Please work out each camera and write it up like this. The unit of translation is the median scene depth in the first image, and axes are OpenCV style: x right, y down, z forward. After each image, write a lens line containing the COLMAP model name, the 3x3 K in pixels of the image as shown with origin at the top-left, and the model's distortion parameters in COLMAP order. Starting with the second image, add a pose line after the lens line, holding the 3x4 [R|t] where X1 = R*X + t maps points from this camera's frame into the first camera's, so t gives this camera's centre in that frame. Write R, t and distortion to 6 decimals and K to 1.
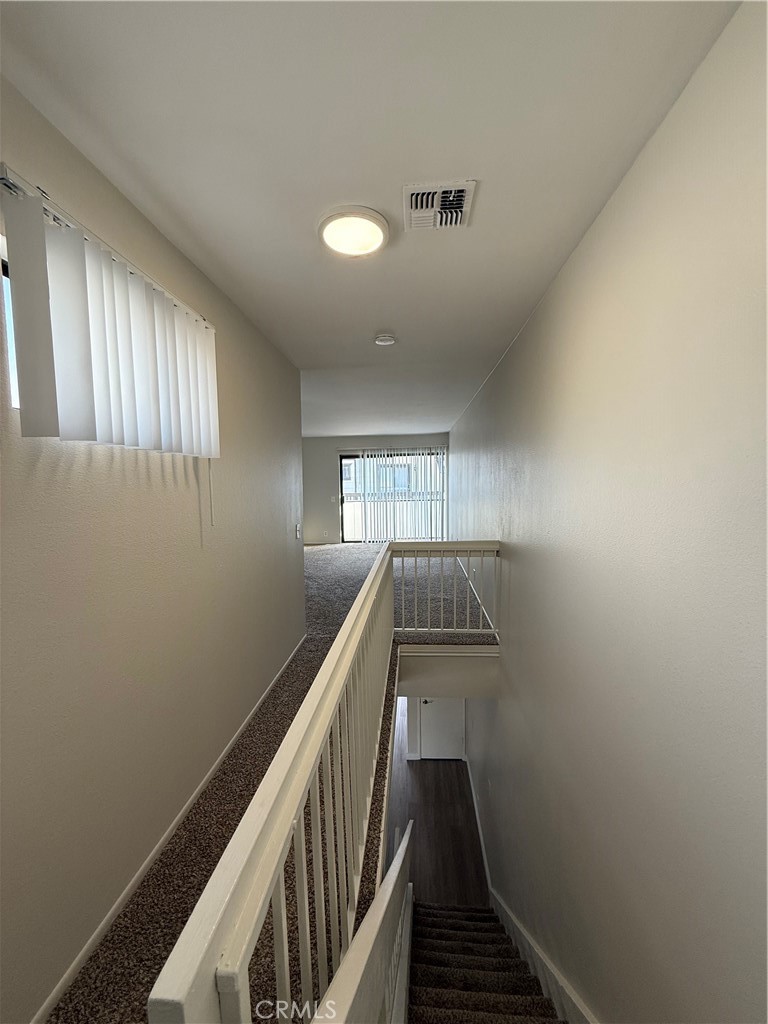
lens RADIAL K [[407.4, 0, 384.6], [0, 407.4, 511.1], [0, 0, 1]] dist [-0.001497, 0.000168]
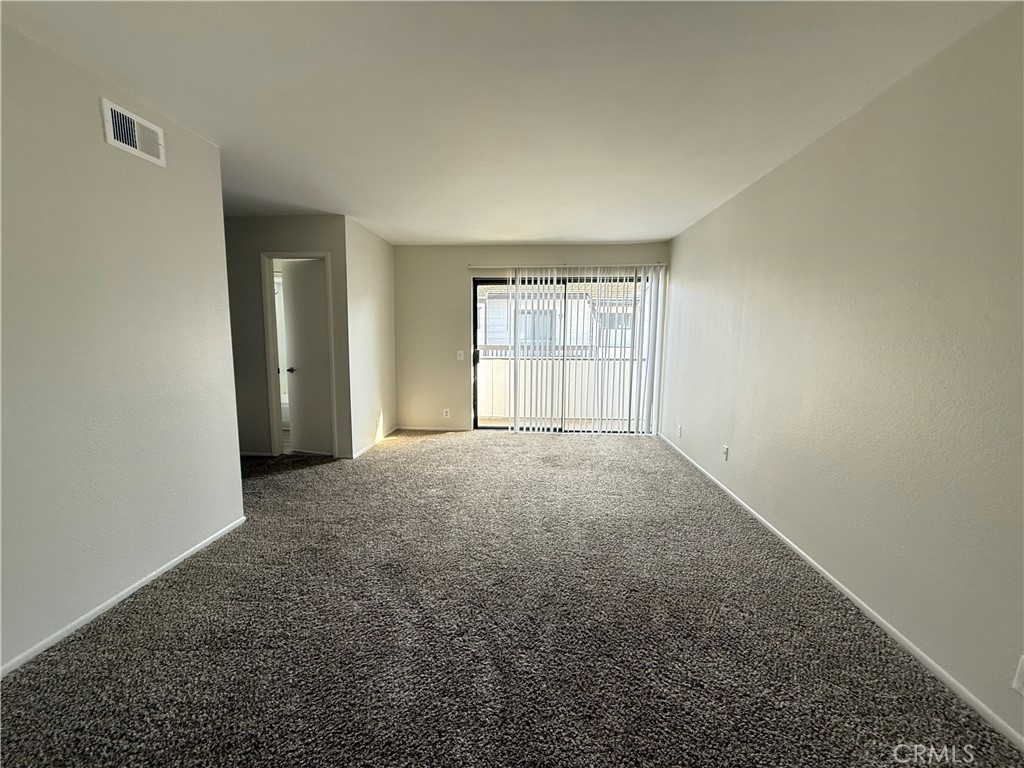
lens RADIAL K [[407.4, 0, 511.2], [0, 407.4, 382.9], [0, 0, 1]] dist [-0.001497, 0.000168]
pose [[0.999578, 0.025419, 0.014034, -0.062066], [-0.026061, 0.998525, 0.047625, -0.019227], [-0.012803, -0.047970, 0.998767, 0.424319]]
